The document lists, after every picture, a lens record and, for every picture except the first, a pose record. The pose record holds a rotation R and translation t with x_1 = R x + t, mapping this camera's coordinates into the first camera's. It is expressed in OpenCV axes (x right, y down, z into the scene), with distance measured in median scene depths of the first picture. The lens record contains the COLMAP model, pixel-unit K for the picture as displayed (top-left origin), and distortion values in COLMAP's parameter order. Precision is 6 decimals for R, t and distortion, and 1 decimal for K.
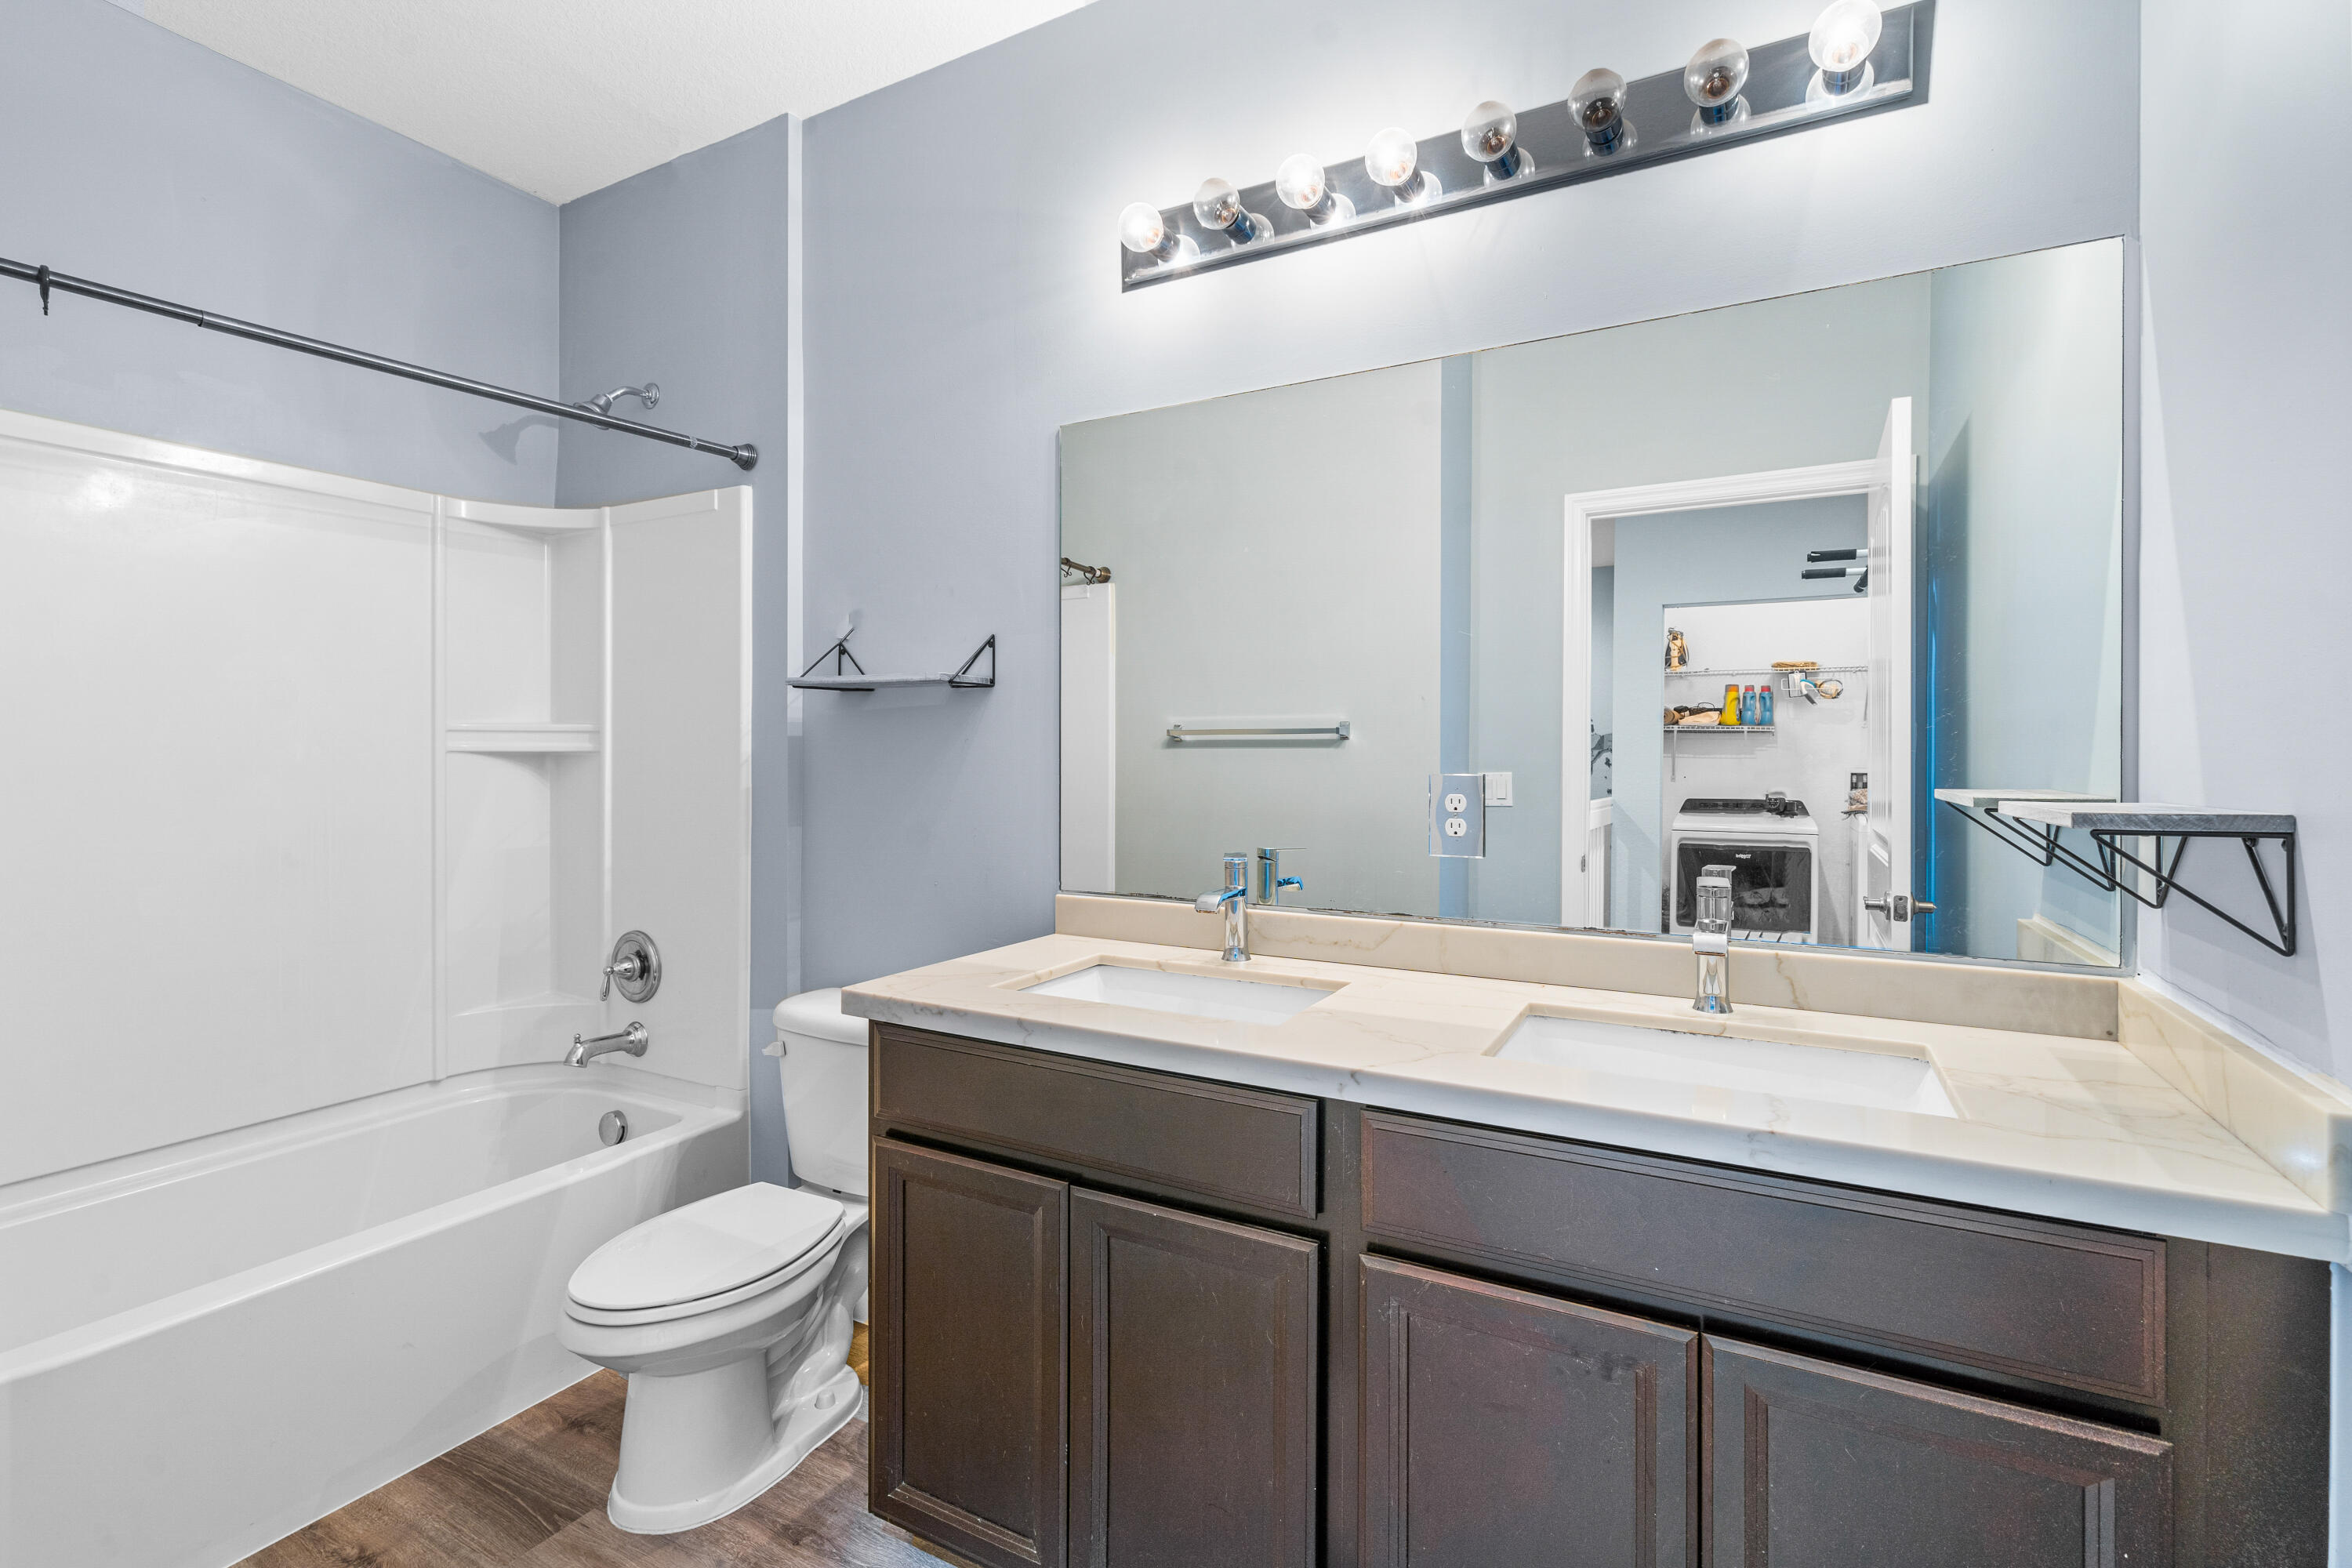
lens RADIAL K [[1062.9, 0, 1161.9], [0, 1062.9, 779.5], [0, 0, 1]] dist [0.000857, 0.000473]
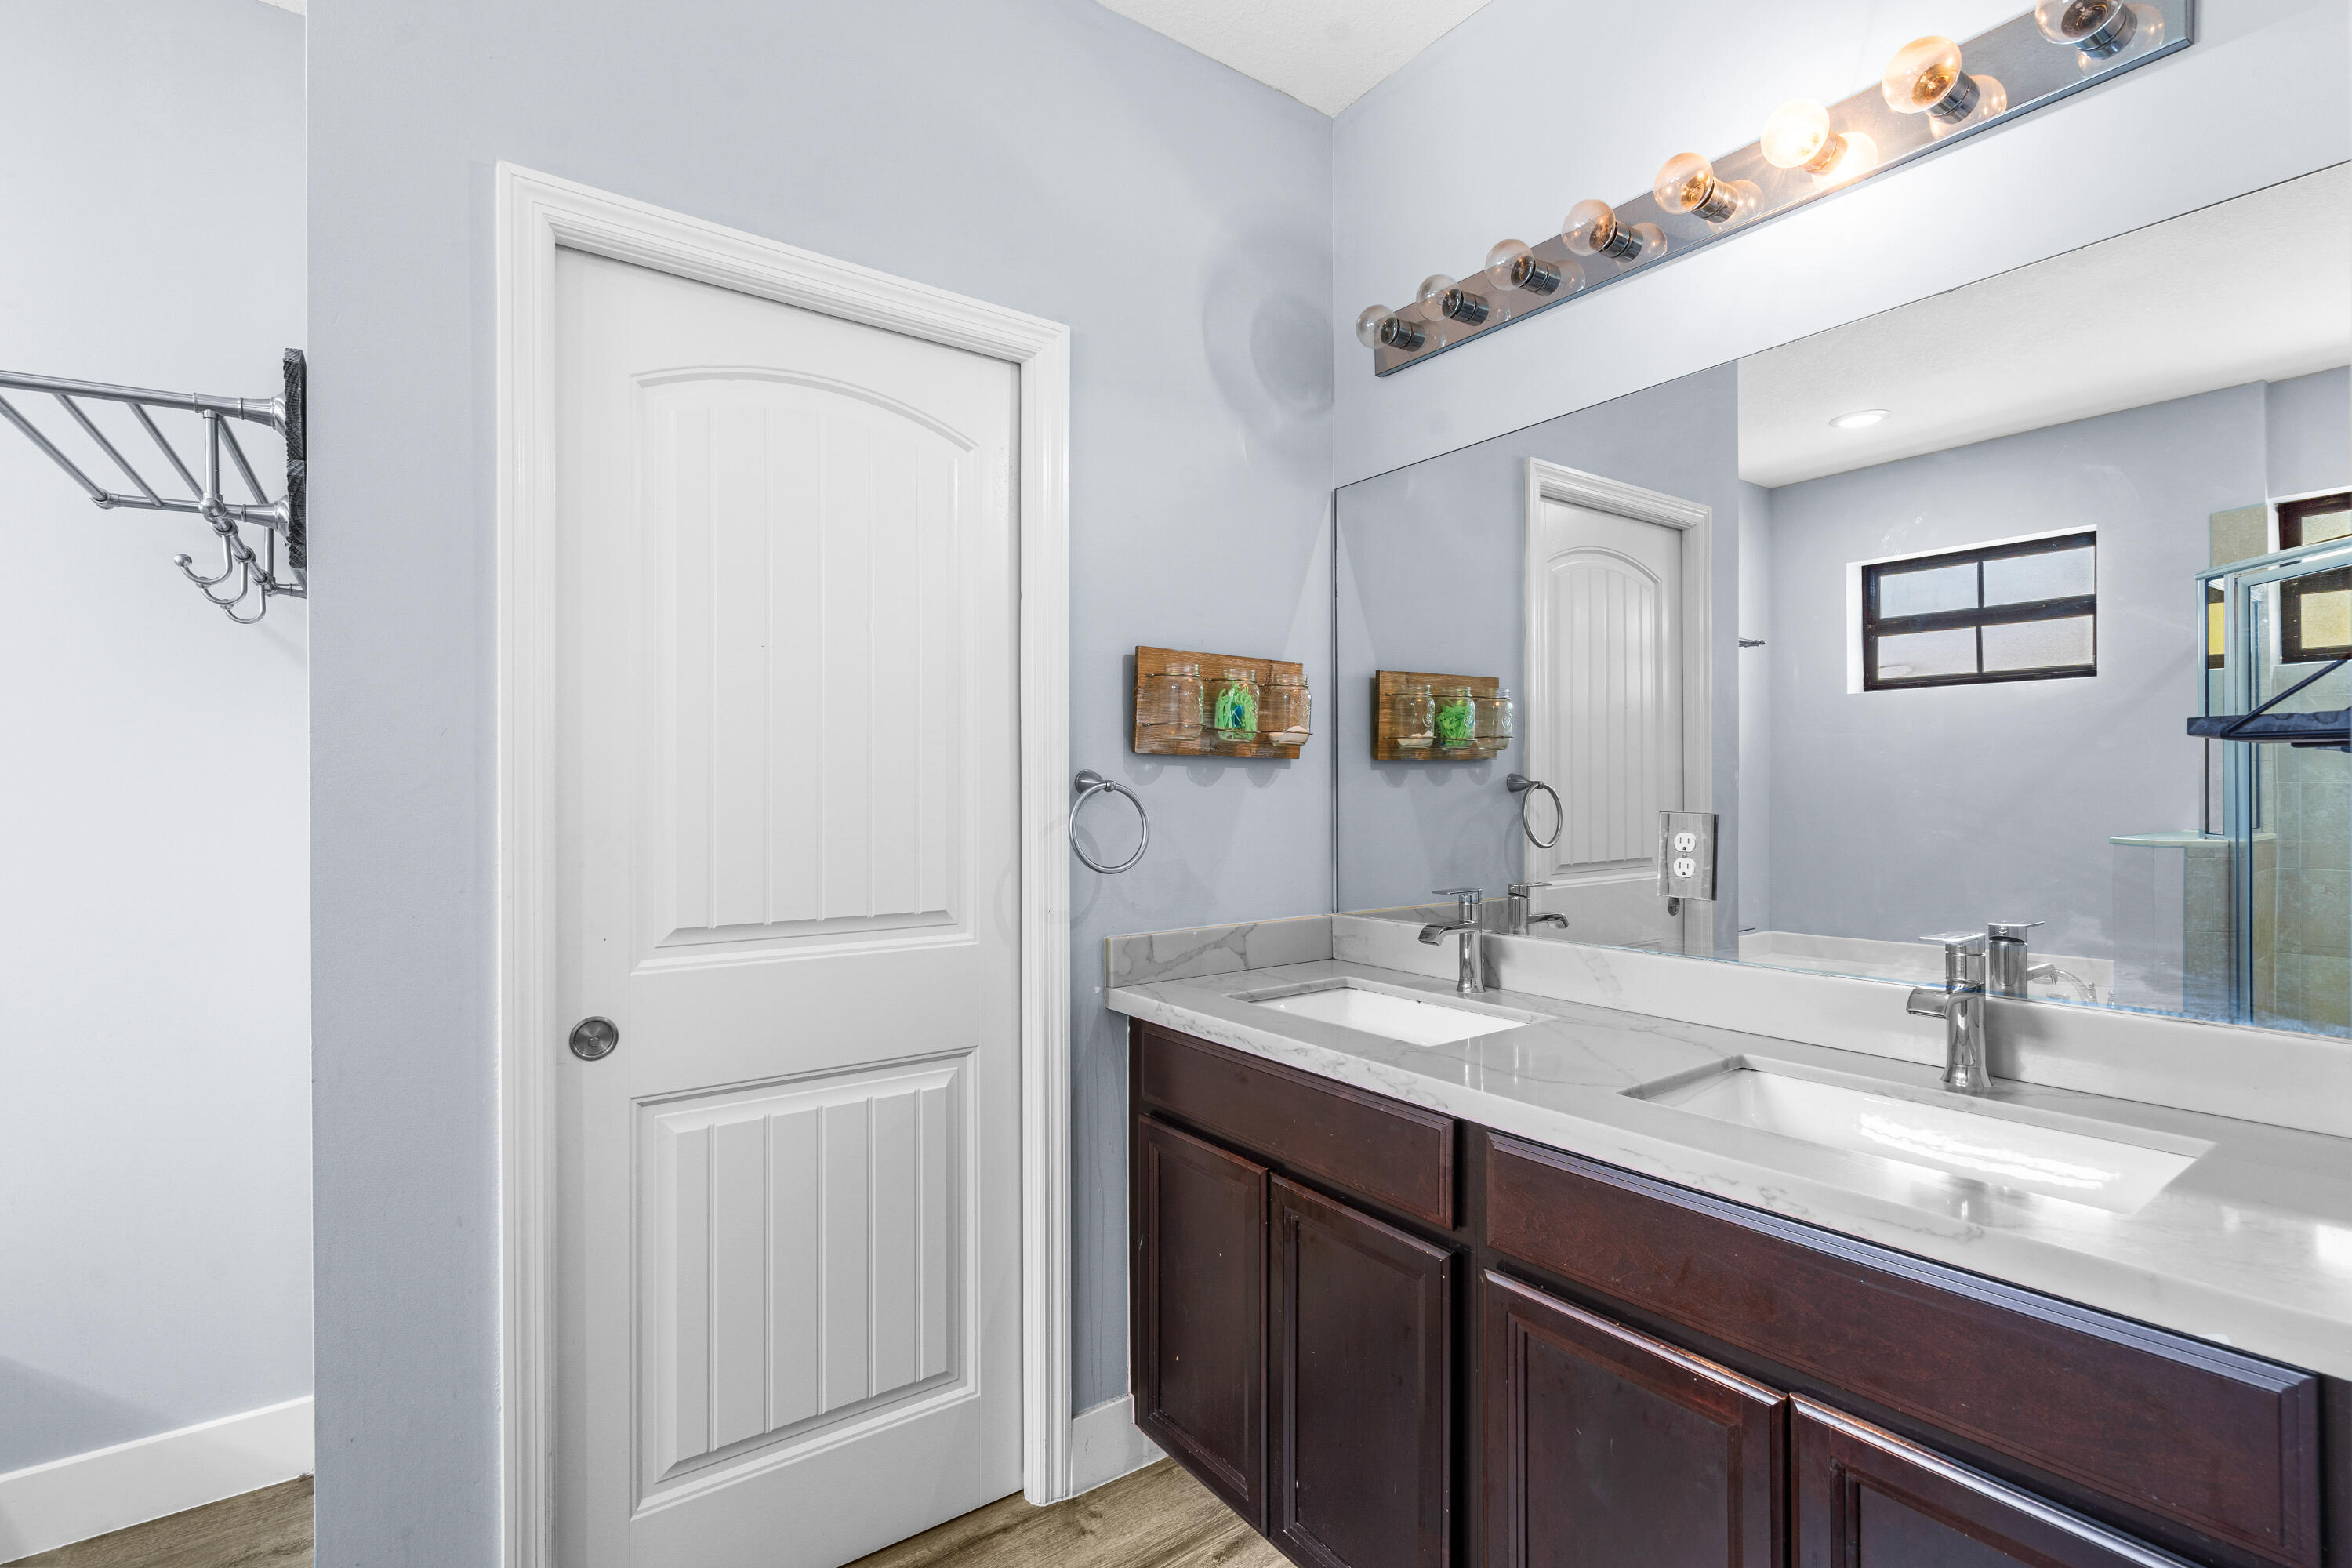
lens RADIAL K [[1062.9, 0, 1161.9], [0, 1062.9, 779.5], [0, 0, 1]] dist [0.000857, 0.000473]
pose [[0.905163, -0.005409, -0.425031, 0.302377], [-0.005420, 0.999691, -0.024266, -0.020310], [0.425031, 0.024268, 0.904853, -0.113765]]
